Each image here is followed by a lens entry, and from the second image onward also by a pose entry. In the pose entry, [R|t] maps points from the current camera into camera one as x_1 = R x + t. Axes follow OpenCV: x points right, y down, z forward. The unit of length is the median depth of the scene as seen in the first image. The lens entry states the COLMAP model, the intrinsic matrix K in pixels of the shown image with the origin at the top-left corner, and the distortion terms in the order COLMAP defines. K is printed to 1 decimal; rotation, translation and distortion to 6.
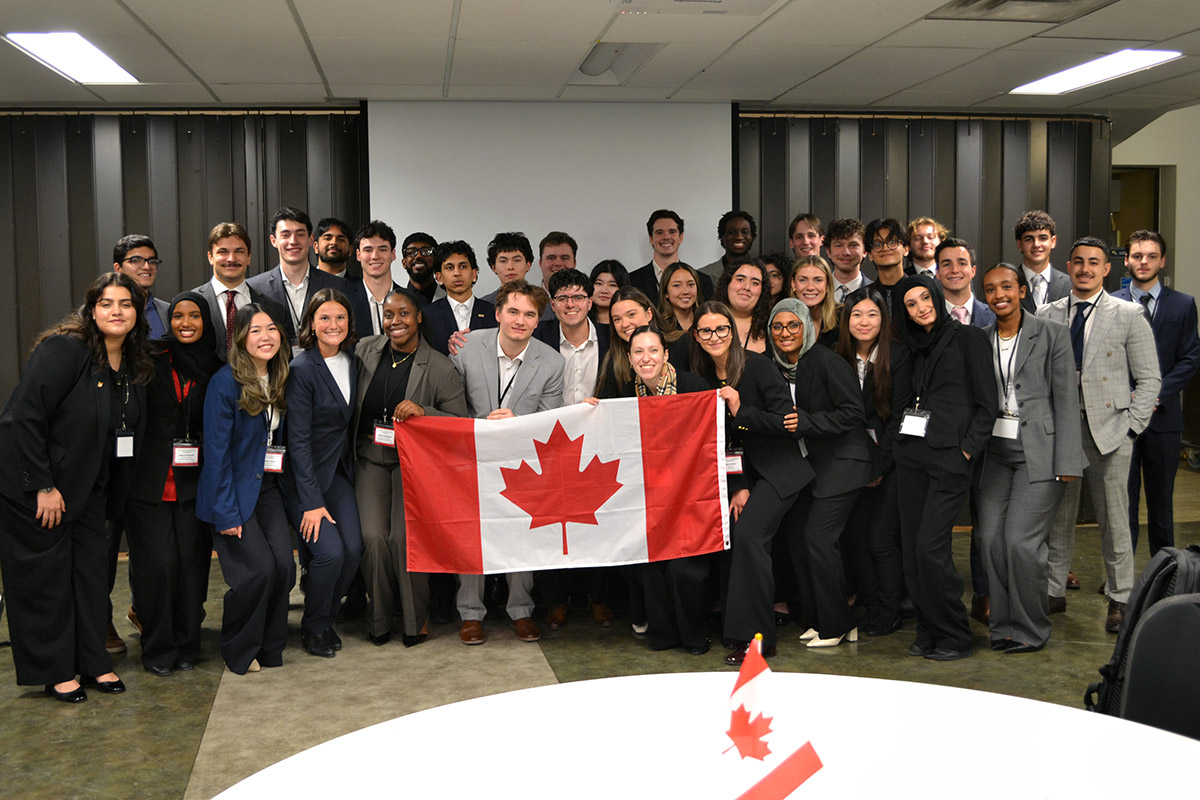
lens RADIAL K [[1413.8, 0, 588.2], [0, 1413.8, 399.0], [0, 0, 1]] dist [-0.033503, -0.017710]
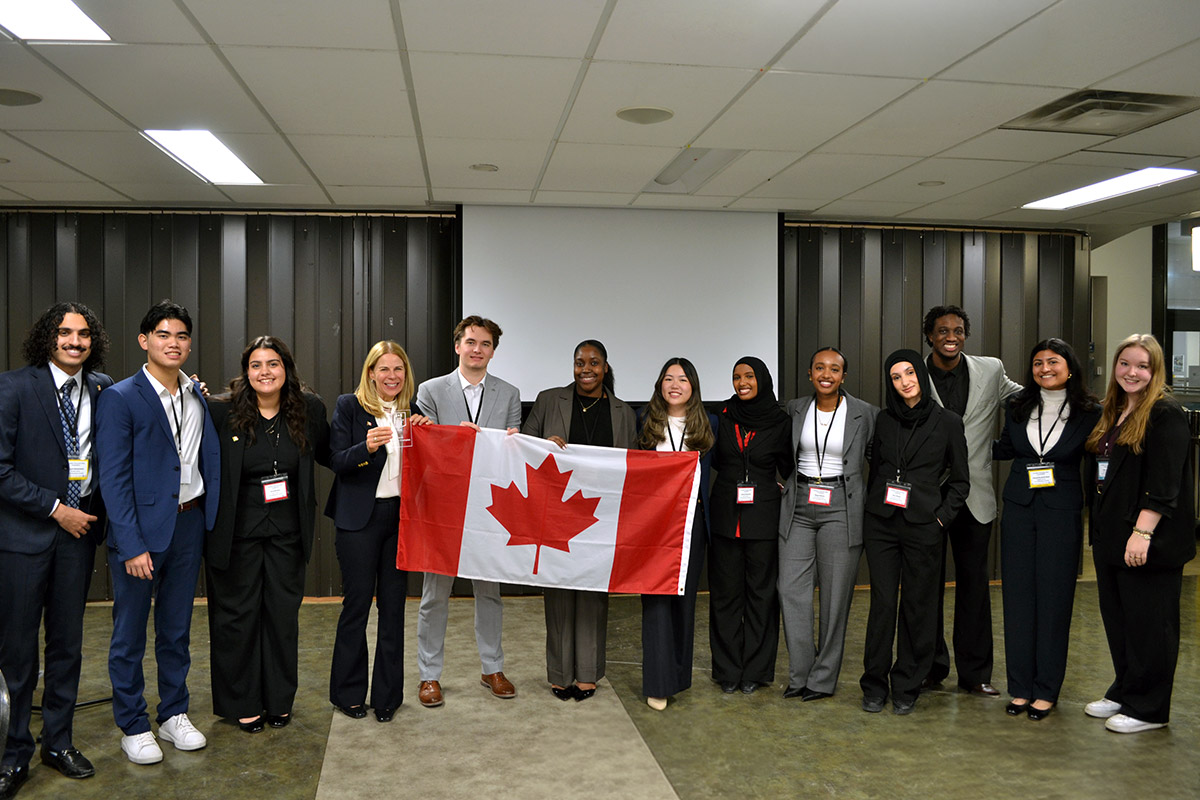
lens RADIAL K [[1089.6, 0, 600.0], [0, 1089.6, 400.0], [0, 0, 1]] dist [-0.056345, -0.008209]
pose [[0.999886, 0.015088, -0.000589, -0.045599], [-0.015099, 0.998696, -0.048761, -0.013450], [-0.000148, 0.048765, 0.998810, 0.139123]]
